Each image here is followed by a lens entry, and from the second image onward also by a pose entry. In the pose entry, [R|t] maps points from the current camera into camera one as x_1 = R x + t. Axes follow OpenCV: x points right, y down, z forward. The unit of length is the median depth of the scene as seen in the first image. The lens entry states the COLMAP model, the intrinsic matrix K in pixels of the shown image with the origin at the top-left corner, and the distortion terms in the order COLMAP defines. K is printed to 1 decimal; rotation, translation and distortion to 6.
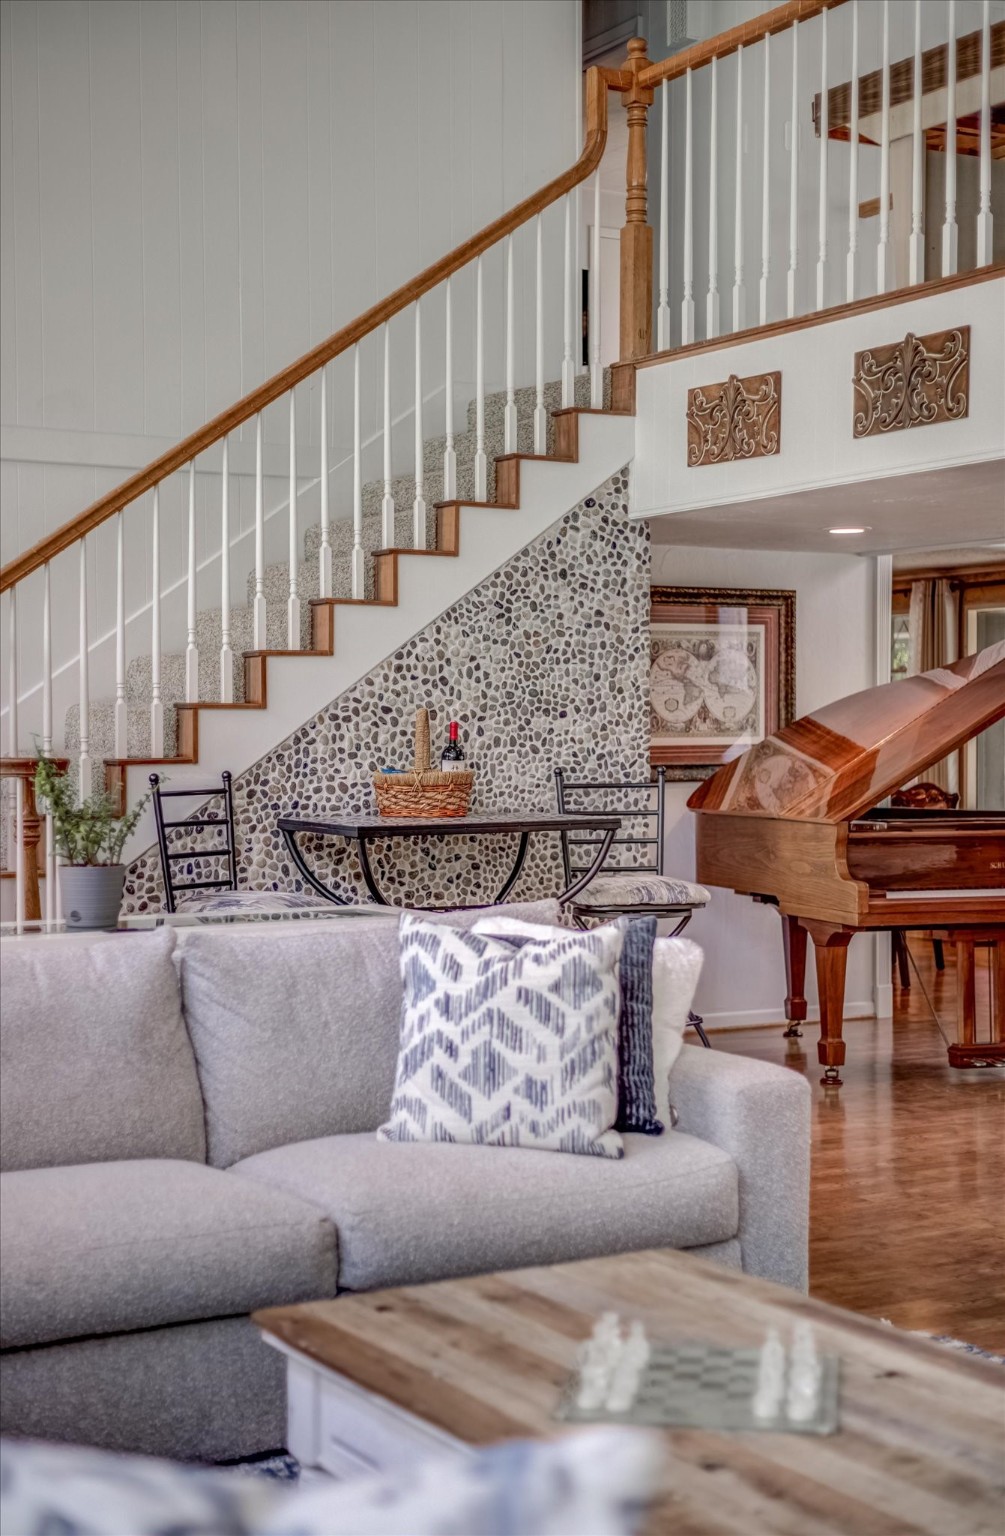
lens RADIAL K [[2321.3, 0, 498.3], [0, 2321.3, 763.9], [0, 0, 1]] dist [-0.000976, 0.000000]
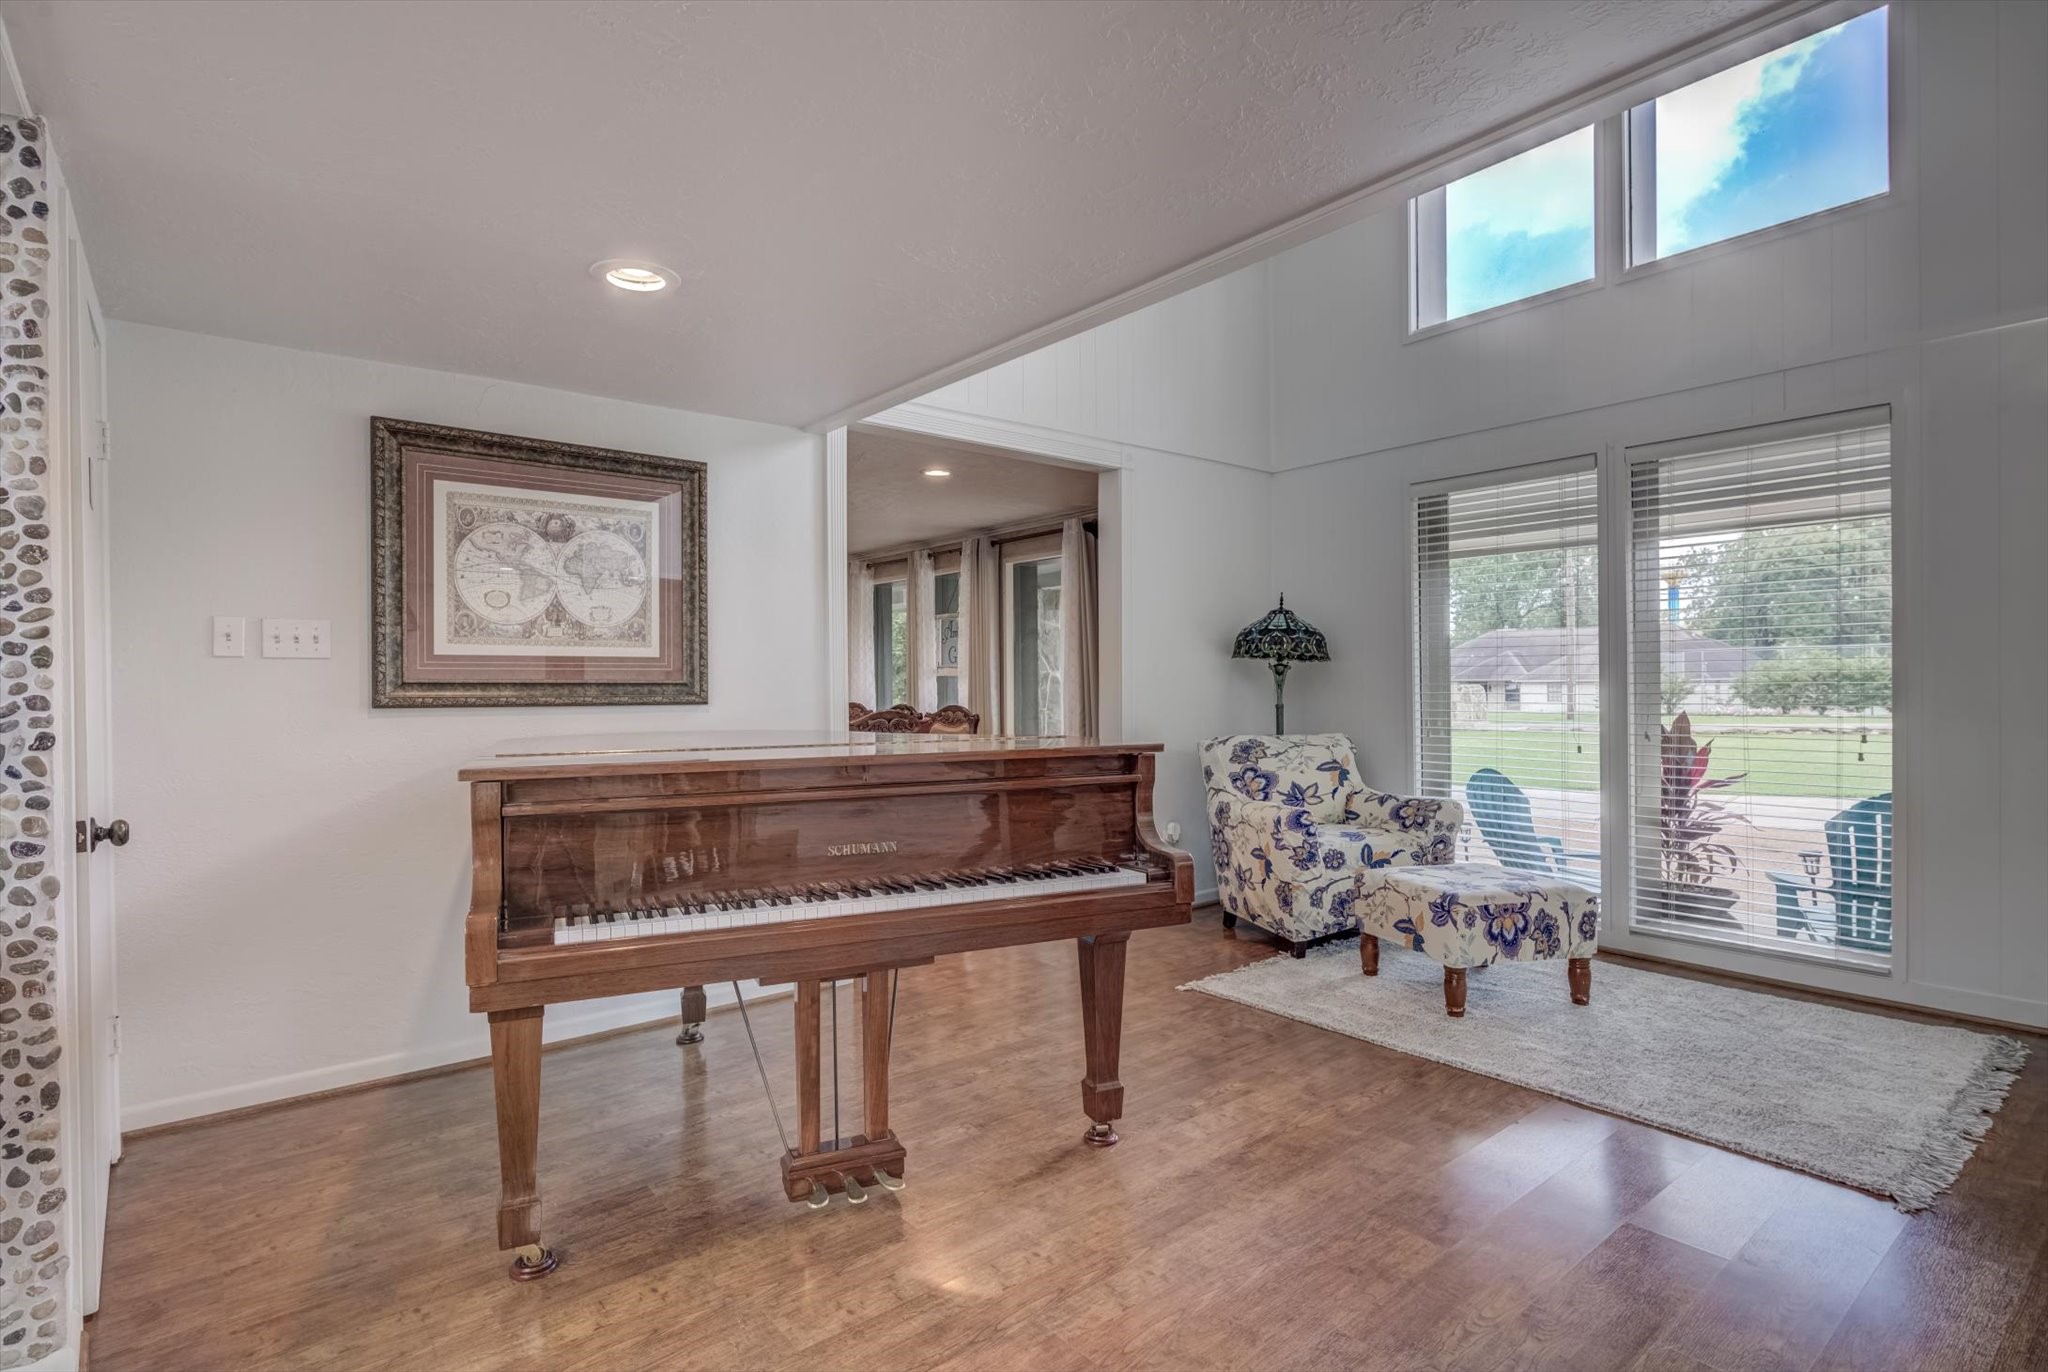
lens RADIAL K [[1017.2, 0, 1018.5], [0, 1017.2, 691.6], [0, 0, 1]] dist [0.001242, -0.000341]
pose [[0.990752, -0.009202, 0.135374, 0.232028], [0.010199, 0.999926, -0.006672, 0.008229], [-0.135302, 0.007991, 0.990772, 0.804413]]
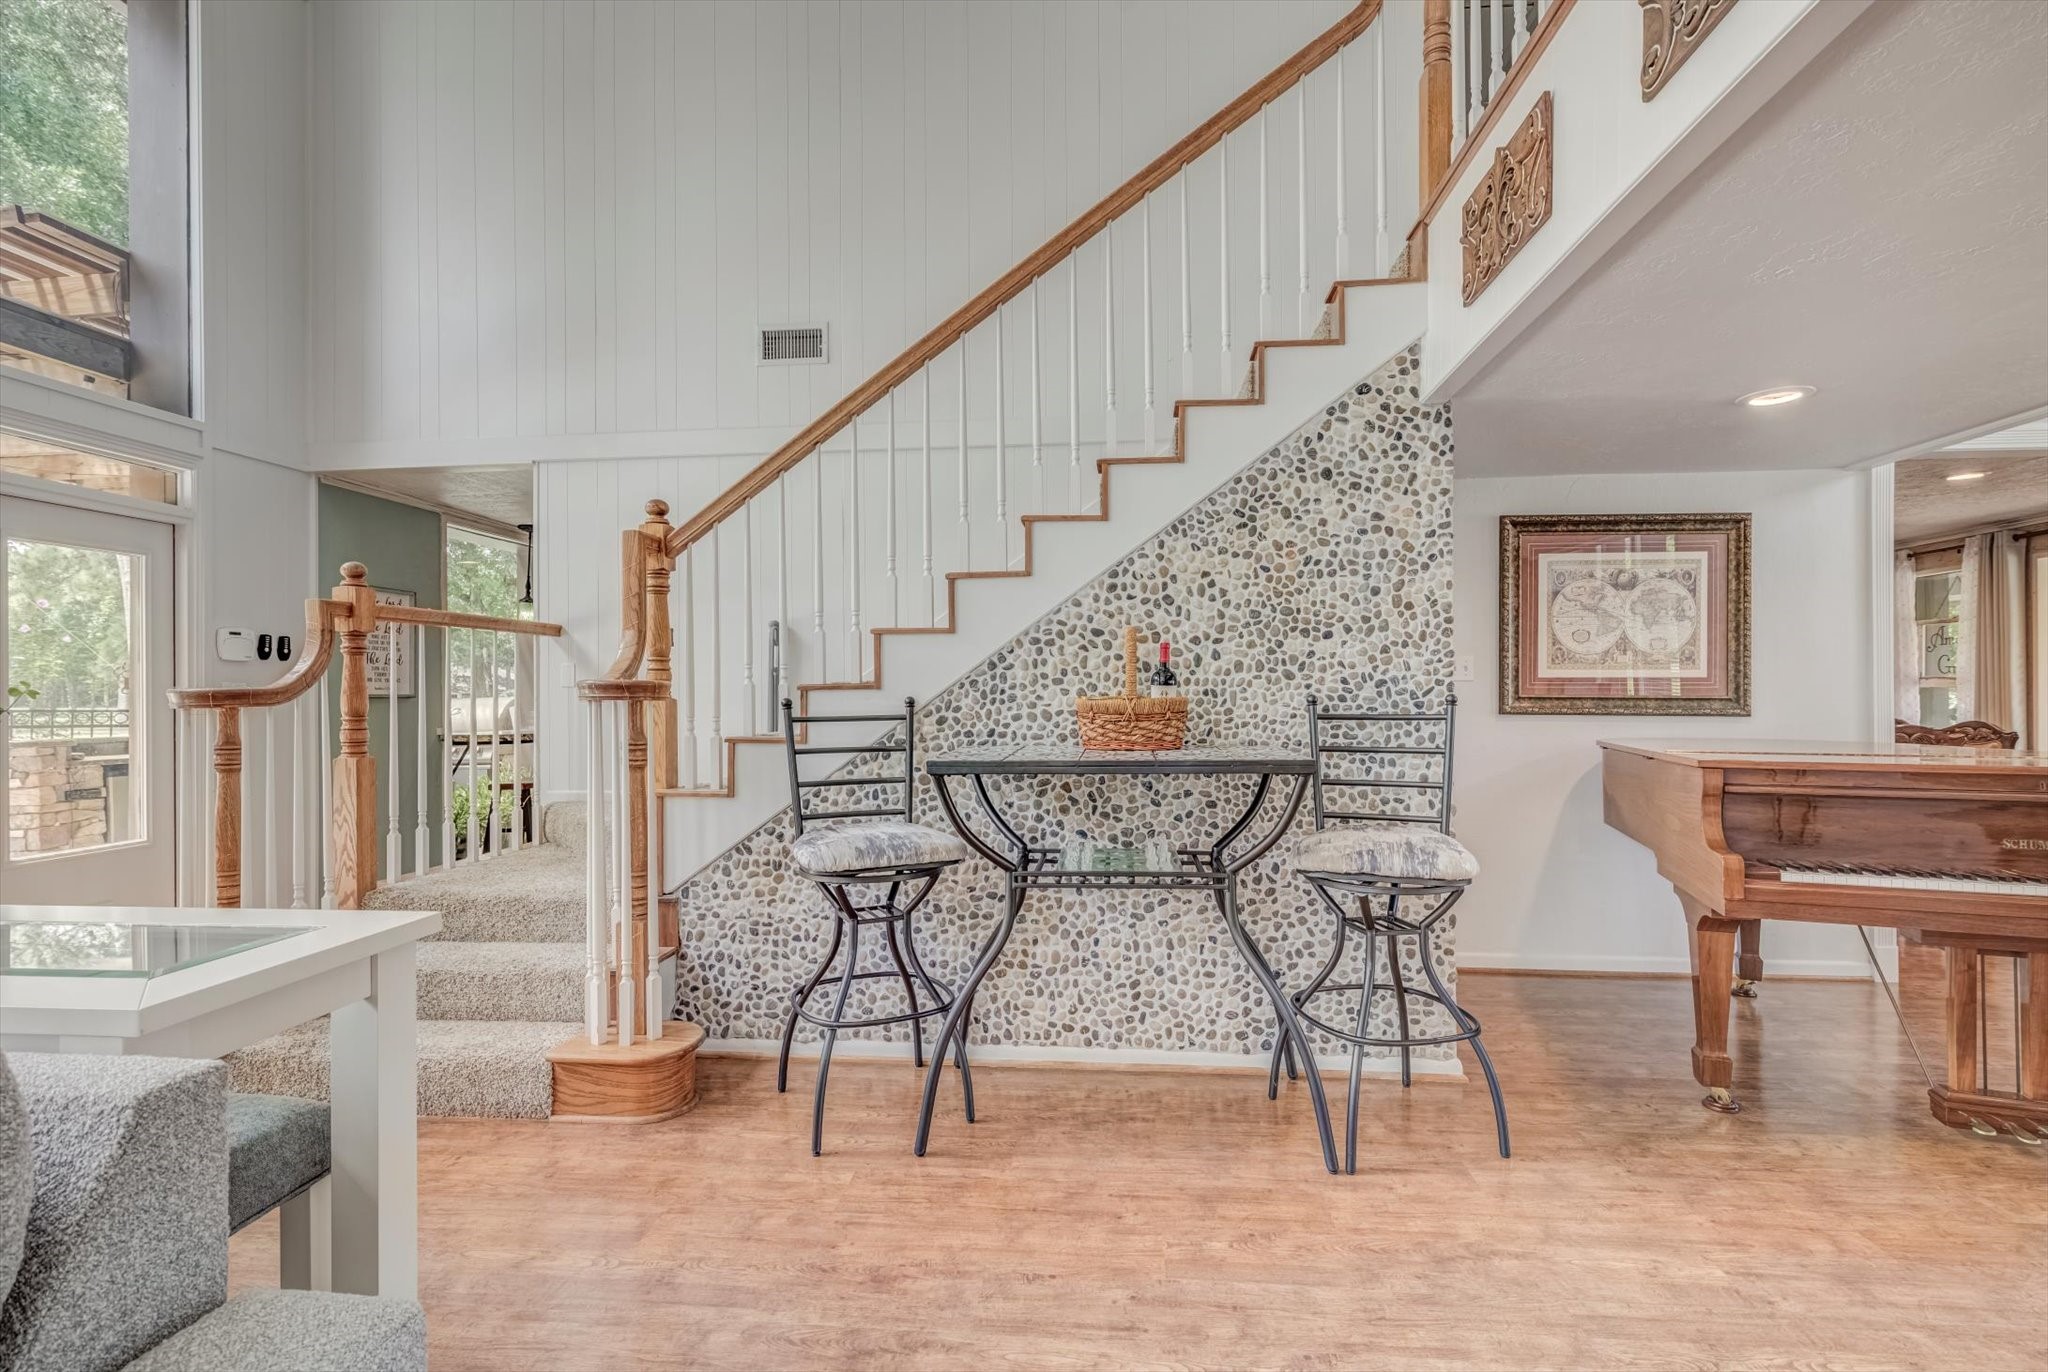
lens RADIAL K [[942.5, 0, 1040.9], [0, 942.5, 690.6], [0, 0, 1]] dist [0.000868, 0.000533]
pose [[0.808655, -0.003643, -0.588272, 0.150291], [-0.005832, 0.999882, -0.014209, 0.005379], [0.588254, 0.014921, 0.808539, 0.656261]]
